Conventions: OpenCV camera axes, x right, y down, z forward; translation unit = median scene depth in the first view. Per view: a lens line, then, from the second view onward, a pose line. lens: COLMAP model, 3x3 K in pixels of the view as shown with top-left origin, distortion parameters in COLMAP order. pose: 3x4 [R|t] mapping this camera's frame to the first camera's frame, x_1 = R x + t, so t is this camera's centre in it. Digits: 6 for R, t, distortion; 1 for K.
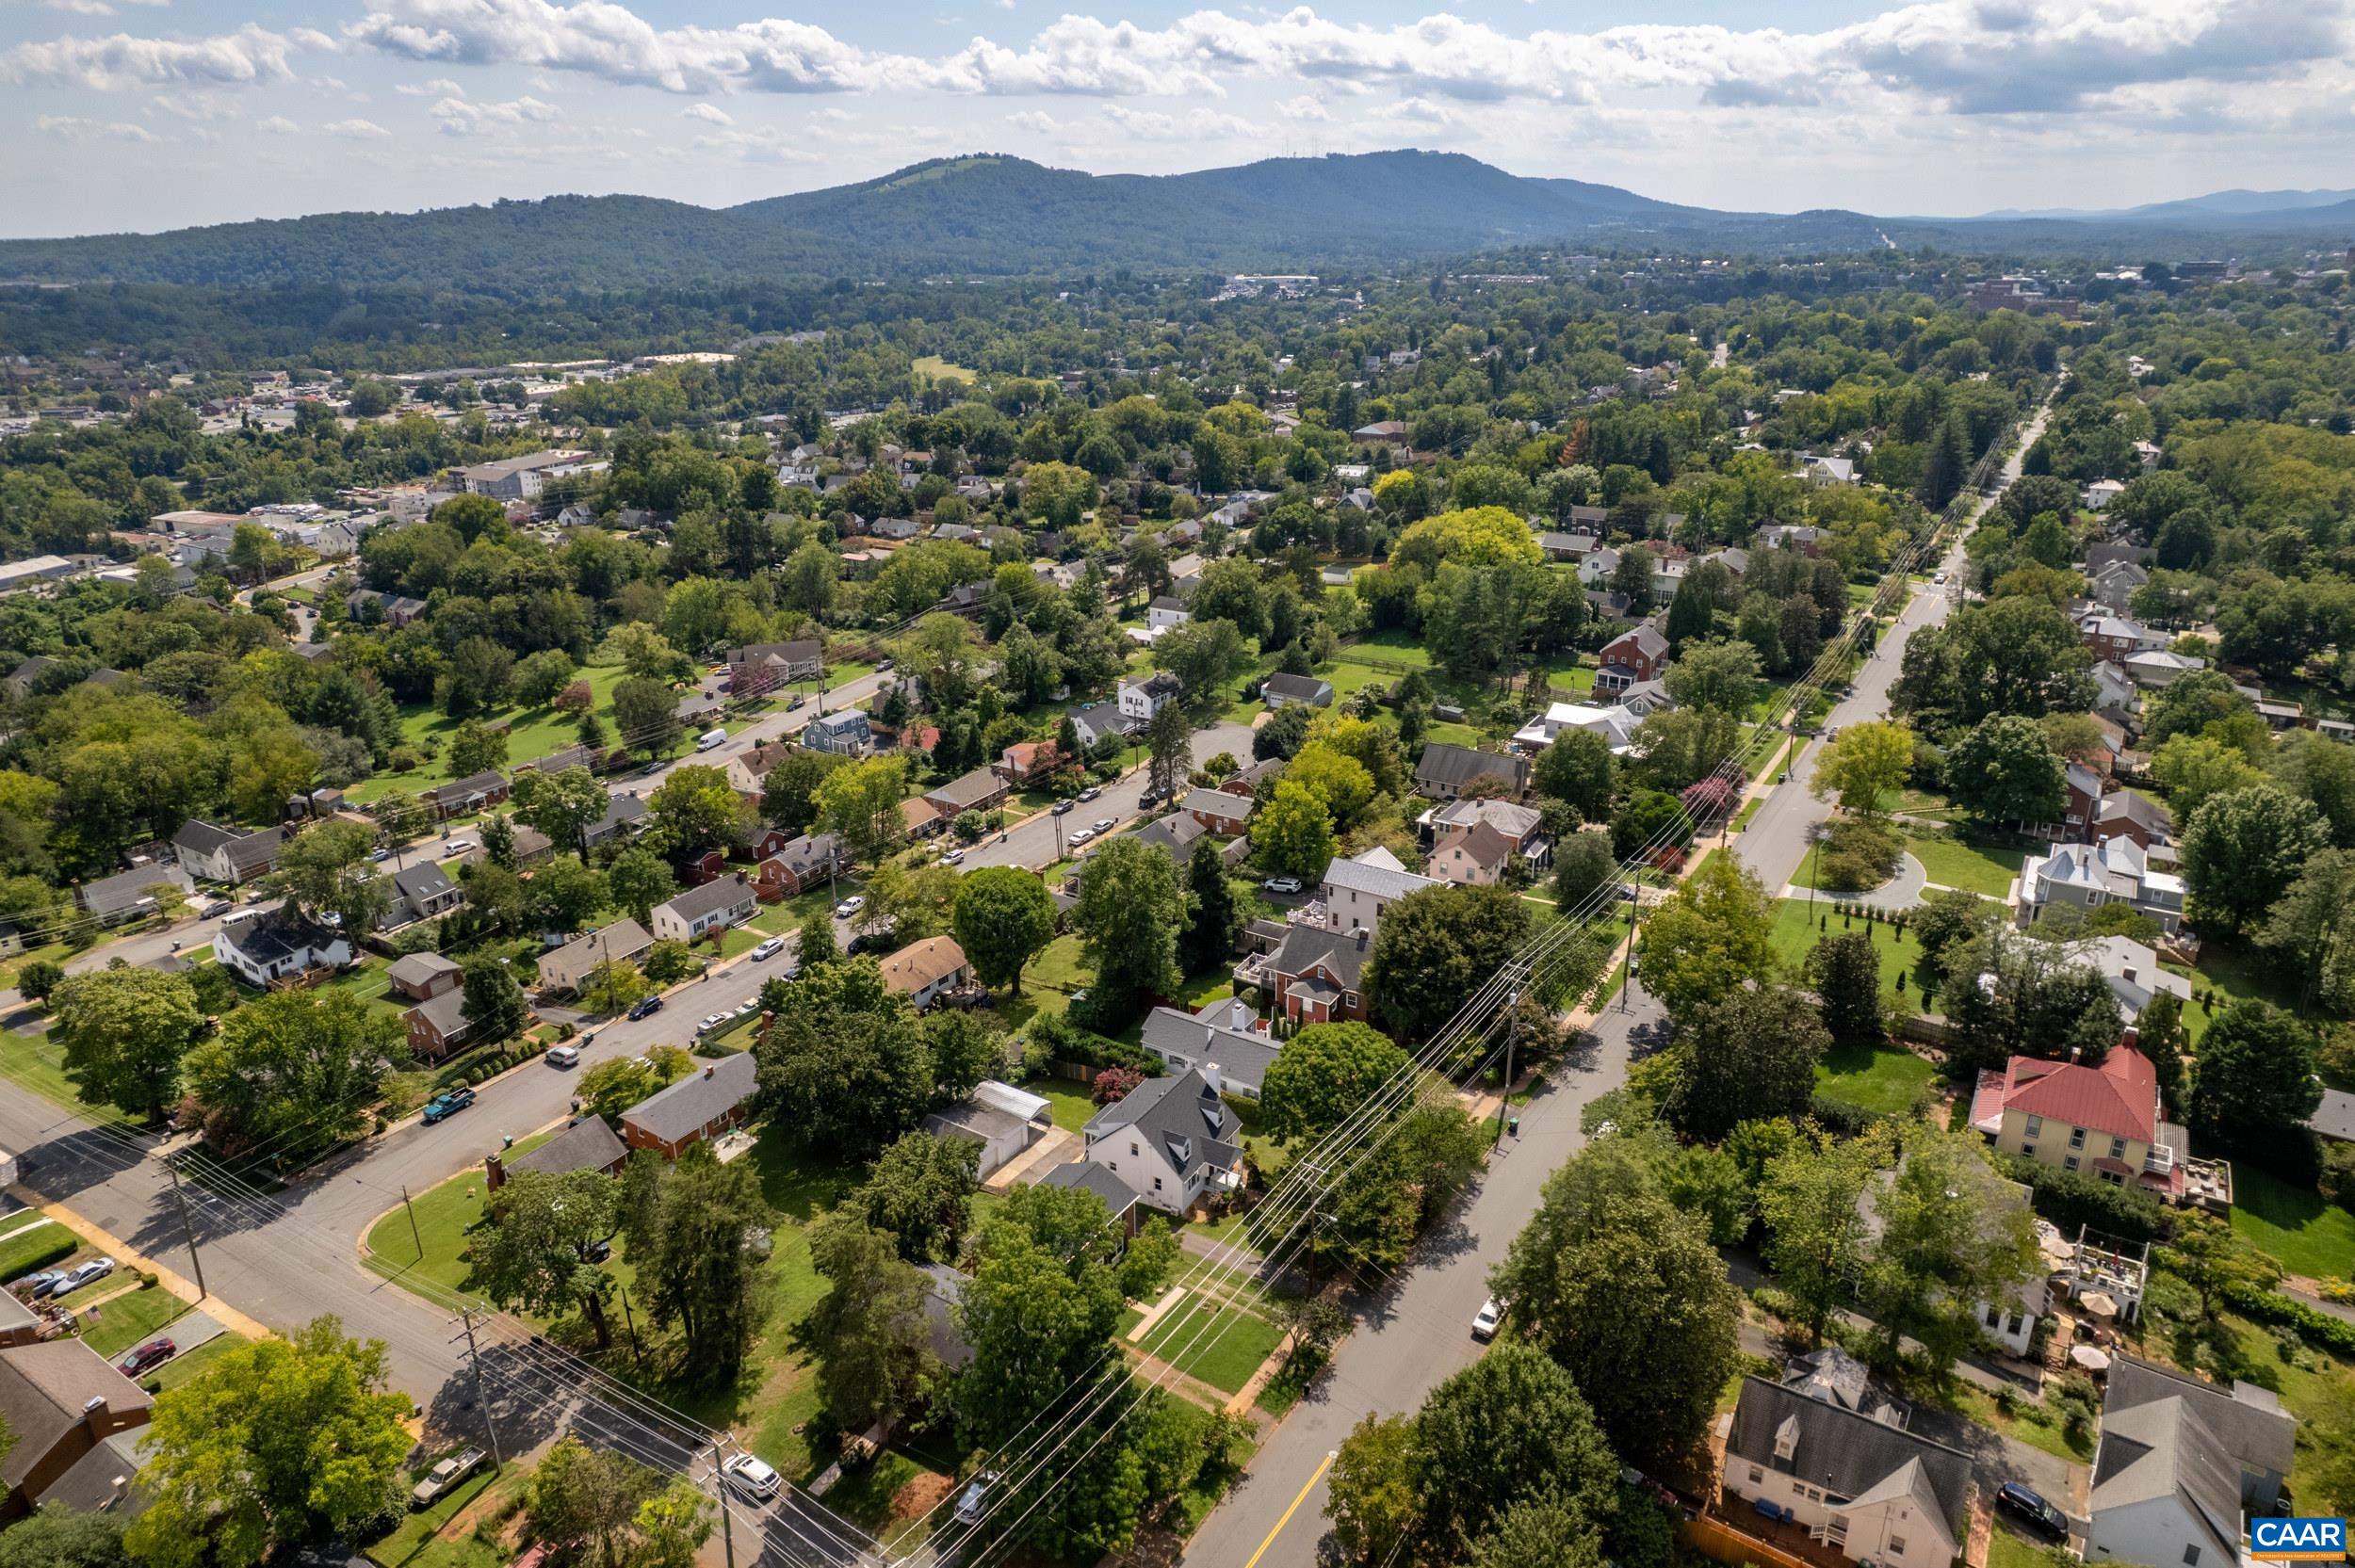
lens RADIAL K [[1520.0, 0, 1178.5], [0, 1520.0, 768.8], [0, 0, 1]] dist [-0.077509, 0.064228]
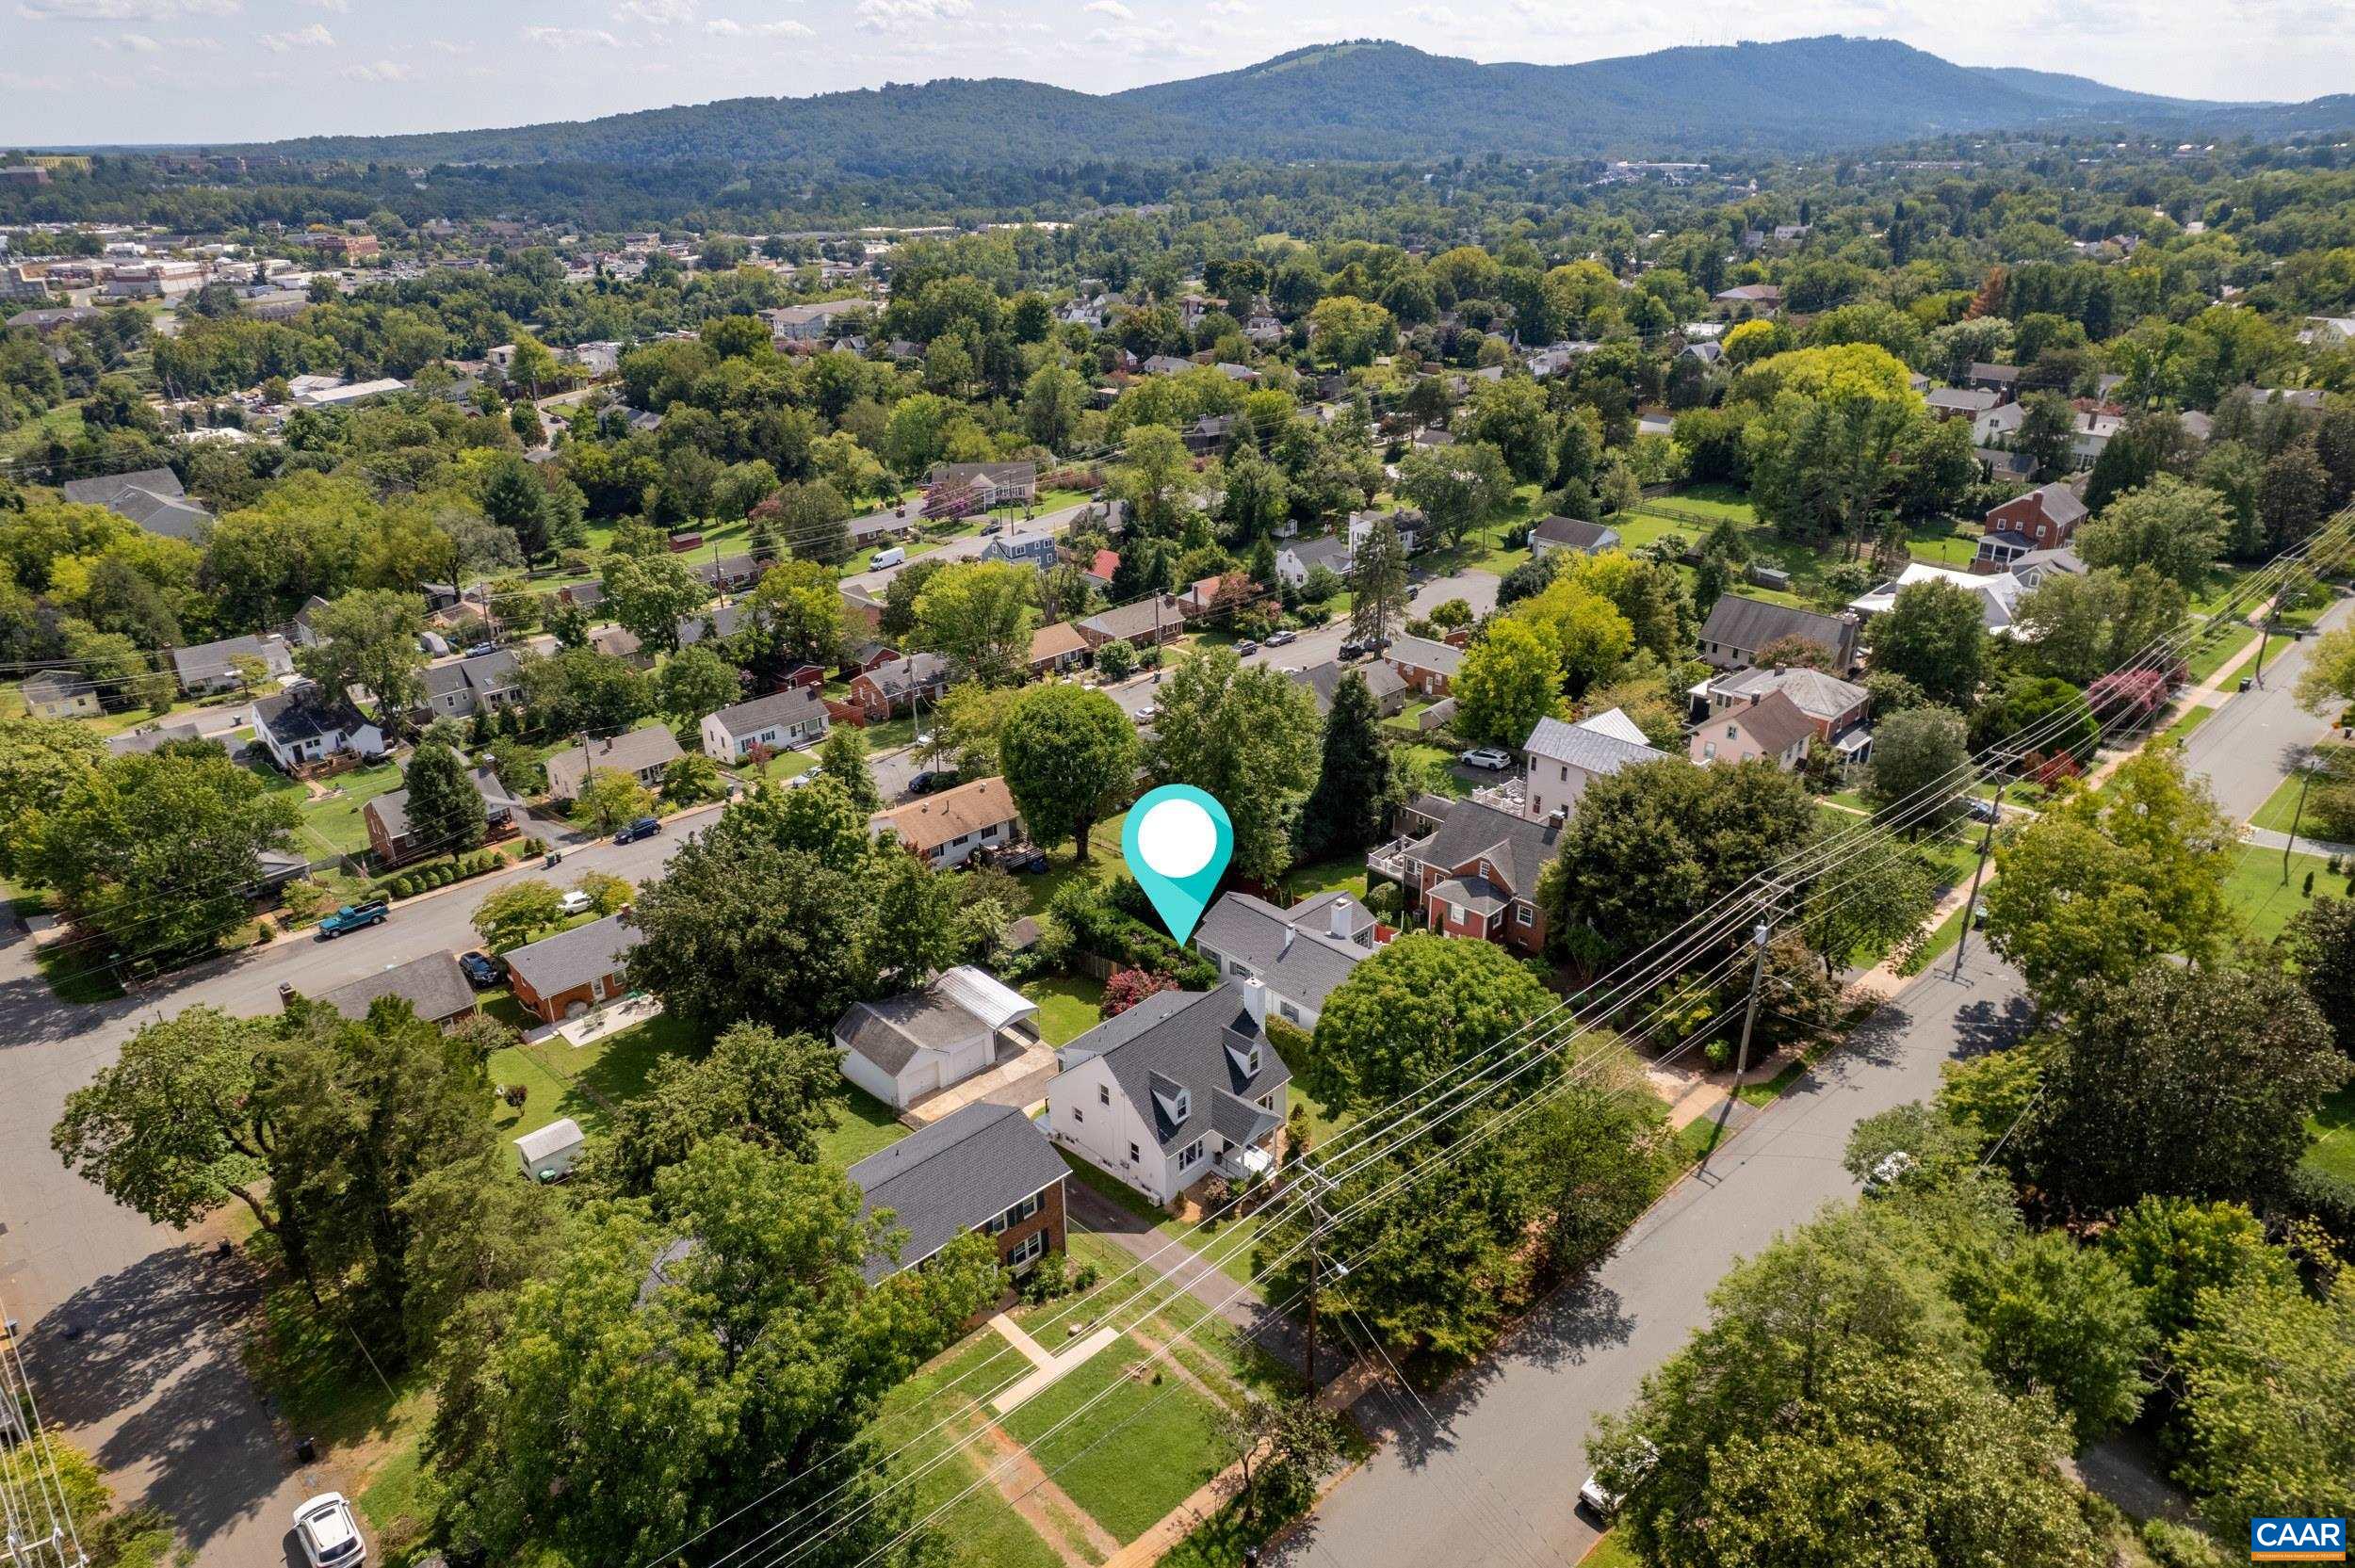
lens RADIAL K [[1520.0, 0, 1178.5], [0, 1520.0, 768.8], [0, 0, 1]] dist [-0.077509, 0.064228]
pose [[0.972103, 0.090377, -0.216443, 0.069903], [-0.077573, 0.994736, 0.066956, 0.036892], [0.221355, -0.048298, 0.973997, 0.209424]]
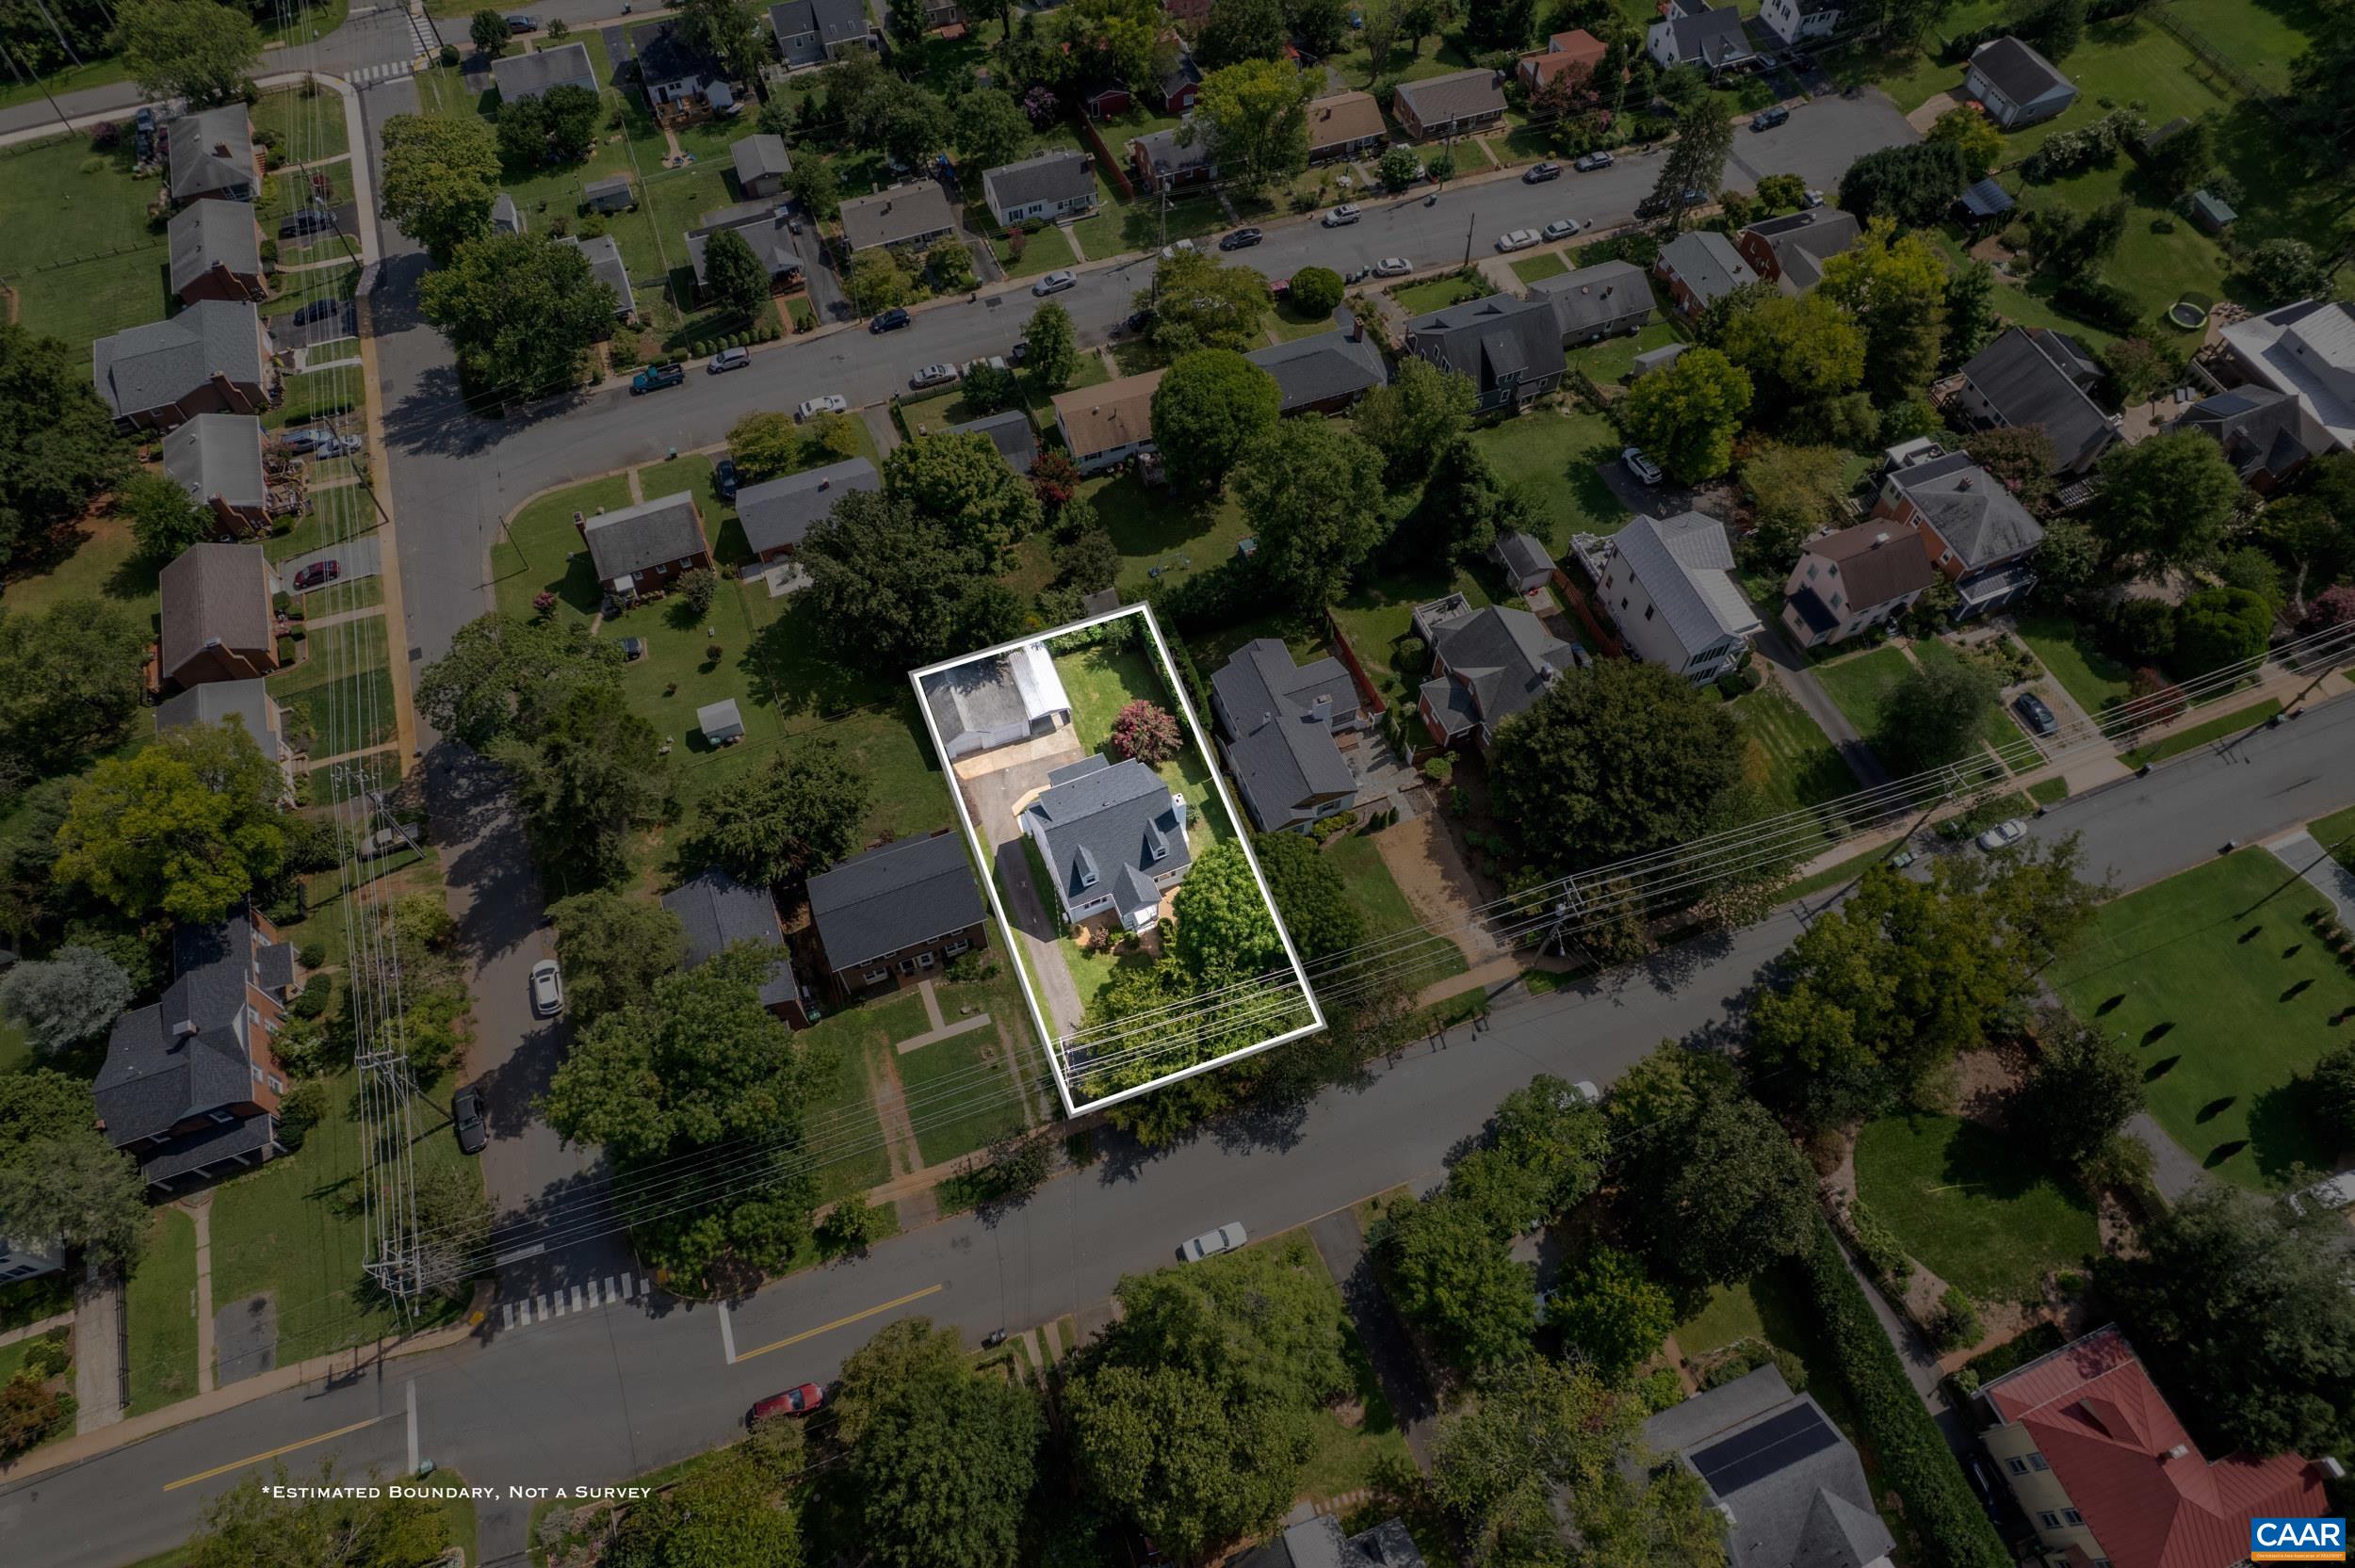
lens RADIAL K [[1520.0, 0, 1178.5], [0, 1520.0, 768.8], [0, 0, 1]] dist [-0.077509, 0.064228]
pose [[0.806978, 0.513224, -0.292213, 0.150430], [-0.217722, 0.718468, 0.660607, -0.217807], [0.548984, -0.469474, 0.691528, 0.236475]]
